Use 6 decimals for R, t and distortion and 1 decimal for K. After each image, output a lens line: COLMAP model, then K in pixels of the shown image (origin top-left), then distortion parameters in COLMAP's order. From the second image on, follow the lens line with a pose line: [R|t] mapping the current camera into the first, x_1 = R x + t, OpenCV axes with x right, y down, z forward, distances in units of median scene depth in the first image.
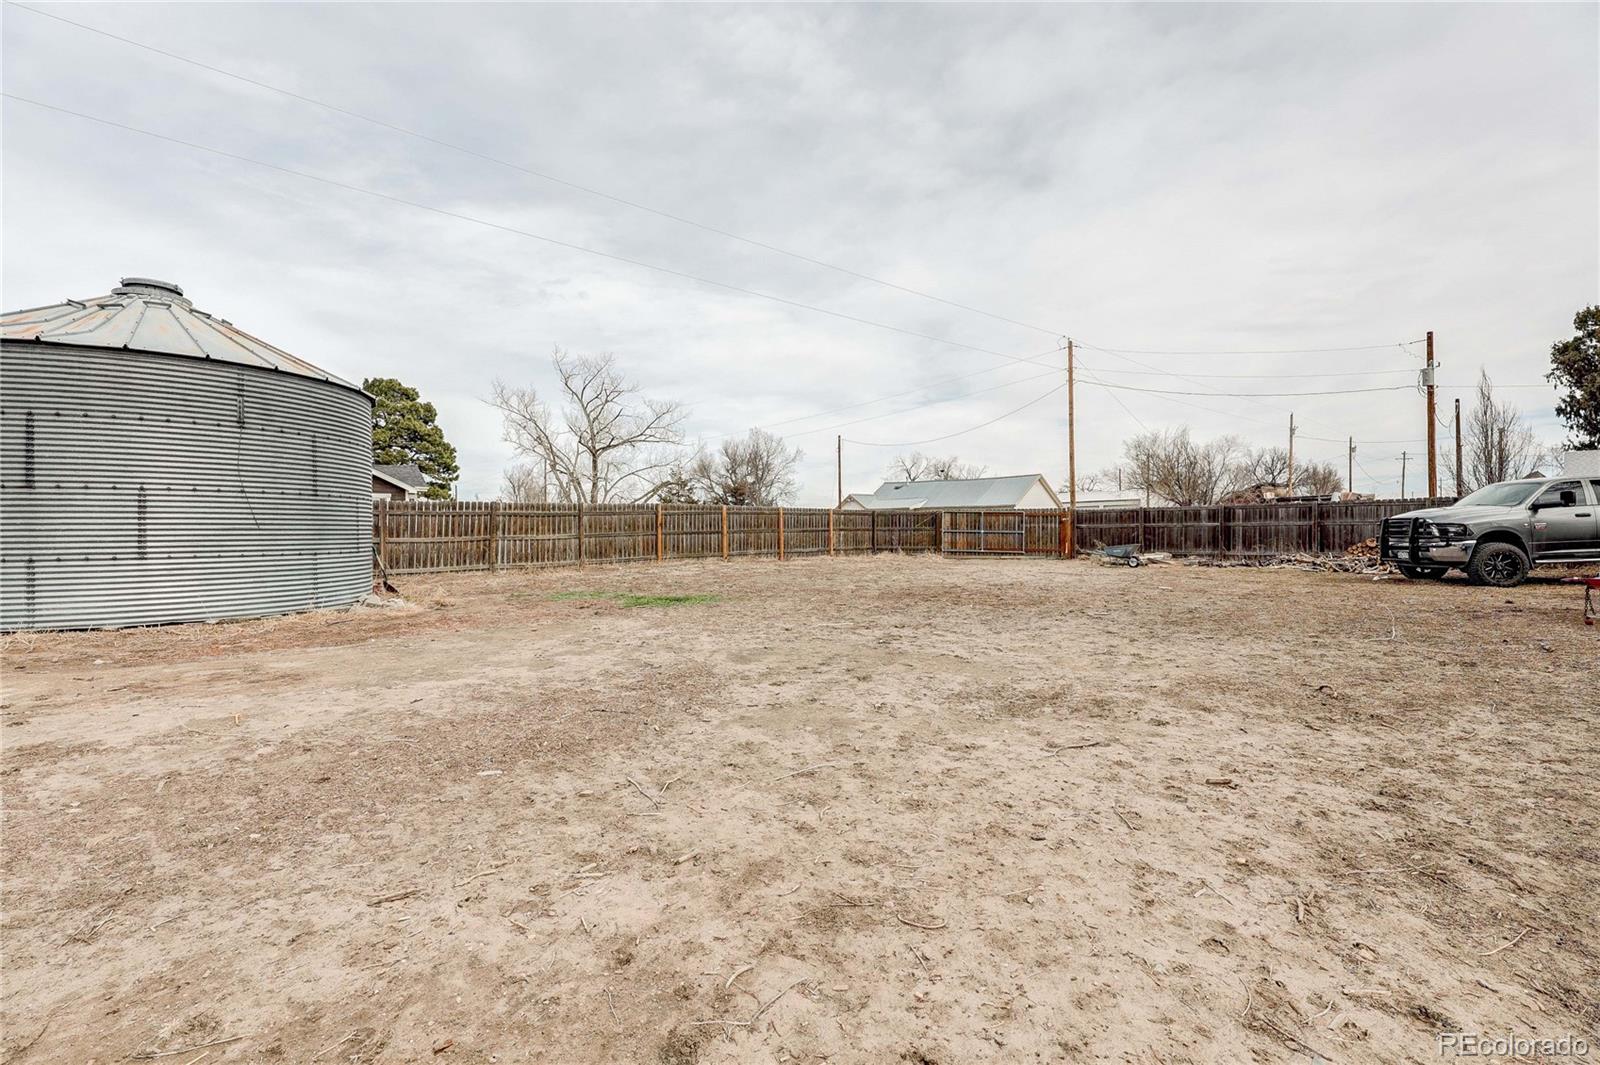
lens RADIAL K [[757.8, 0, 804.6], [0, 757.8, 533.0], [0, 0, 1]] dist [-0.006199, 0.002099]
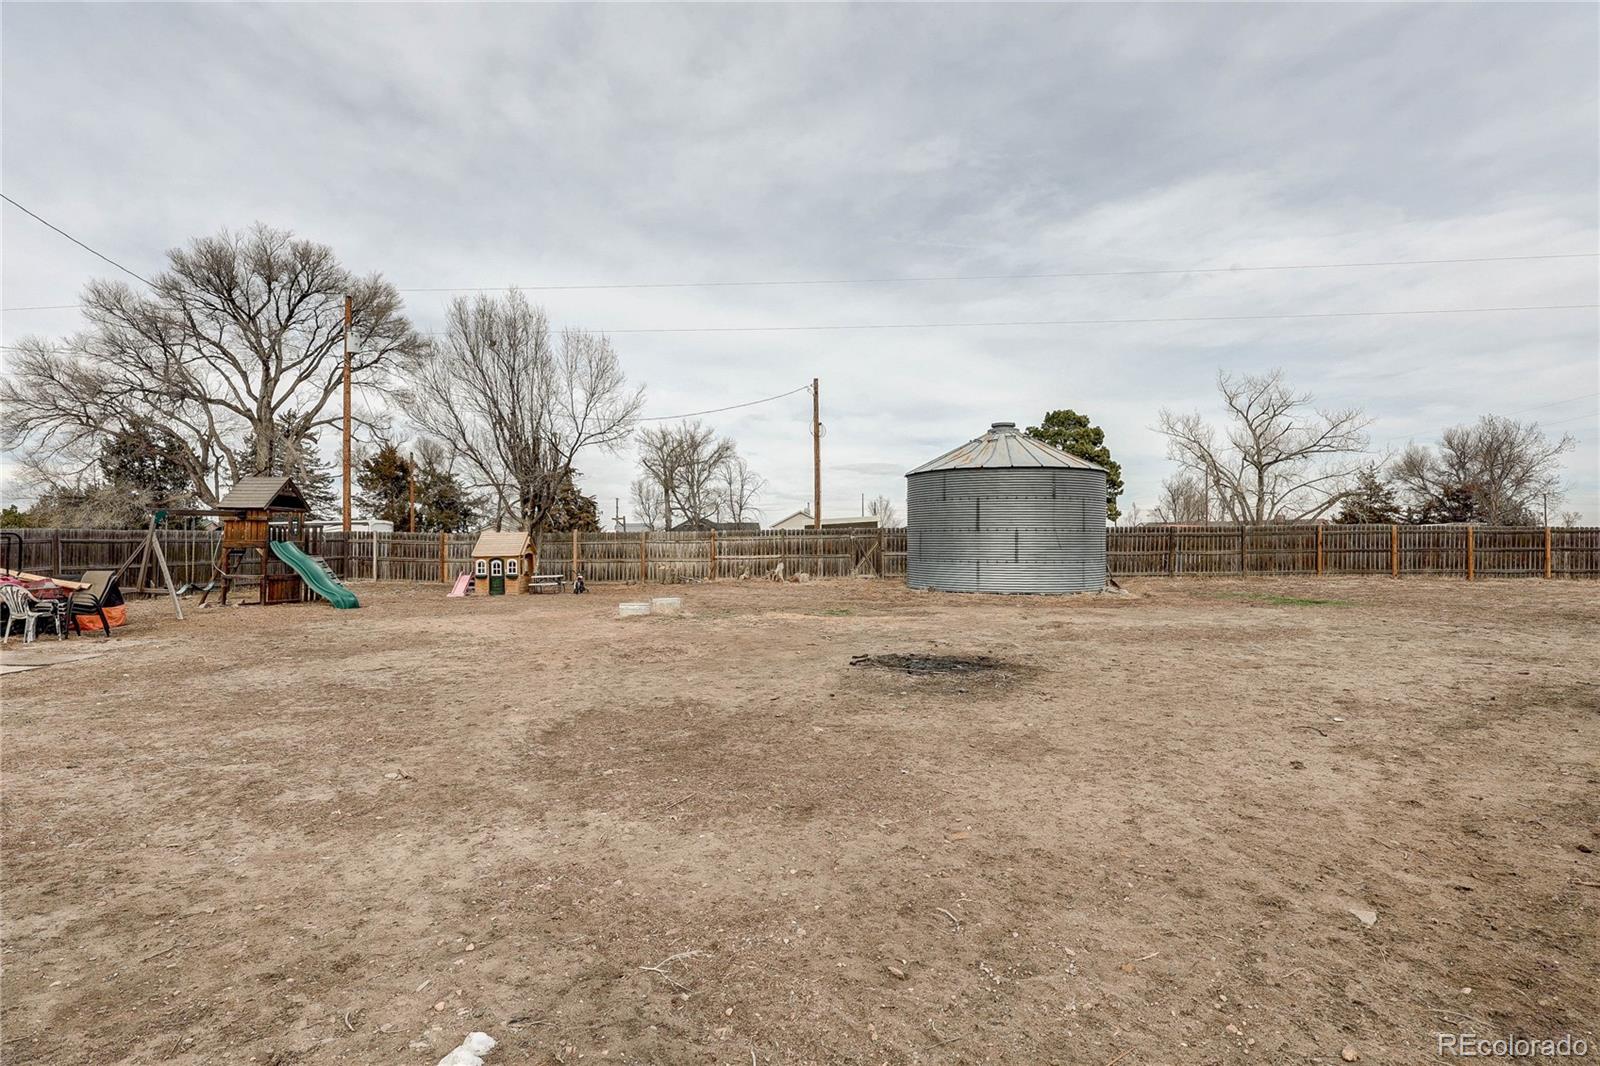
lens RADIAL K [[757.8, 0, 800.9], [0, 757.8, 530.5], [0, 0, 1]] dist [-0.006199, 0.002099]
pose [[0.682259, 0.002572, -0.731106, 0.049089], [-0.011238, 0.999913, -0.006970, -0.006152], [0.731024, 0.012971, 0.682228, -0.159069]]
